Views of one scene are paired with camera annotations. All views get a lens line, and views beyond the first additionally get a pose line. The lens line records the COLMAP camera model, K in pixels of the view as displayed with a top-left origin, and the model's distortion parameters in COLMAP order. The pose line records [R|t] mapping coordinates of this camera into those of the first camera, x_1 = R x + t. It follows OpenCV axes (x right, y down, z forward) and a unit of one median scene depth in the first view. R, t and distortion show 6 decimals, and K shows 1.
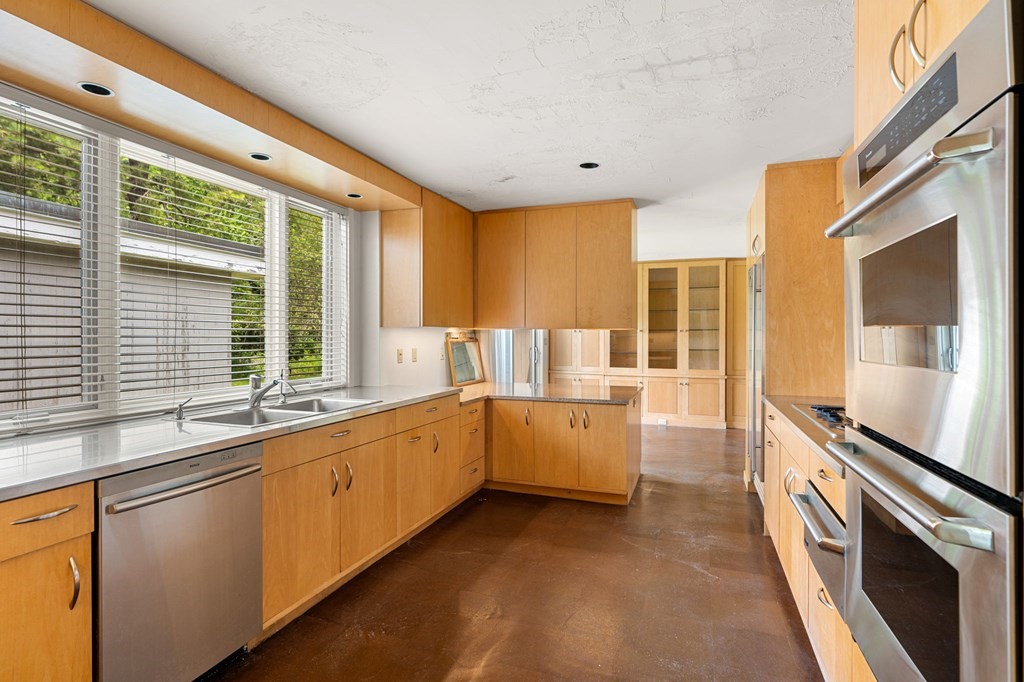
lens RADIAL K [[482.0, 0, 512.0], [0, 482.0, 341.0], [0, 0, 1]] dist [-0.000056, 0.000049]
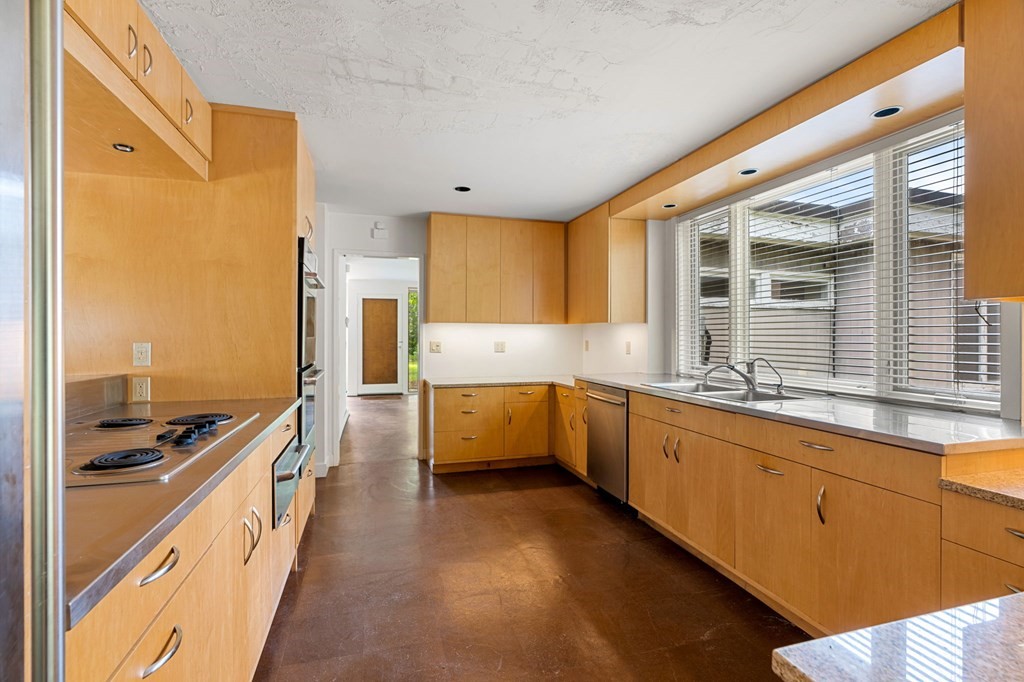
lens RADIAL K [[482.0, 0, 512.0], [0, 482.0, 341.0], [0, 0, 1]] dist [-0.000056, 0.000049]
pose [[-0.795296, 0.005516, -0.606196, 0.703490], [-0.000945, 0.999946, 0.010340, 0.009185], [0.606220, 0.008796, -0.795248, 1.776023]]
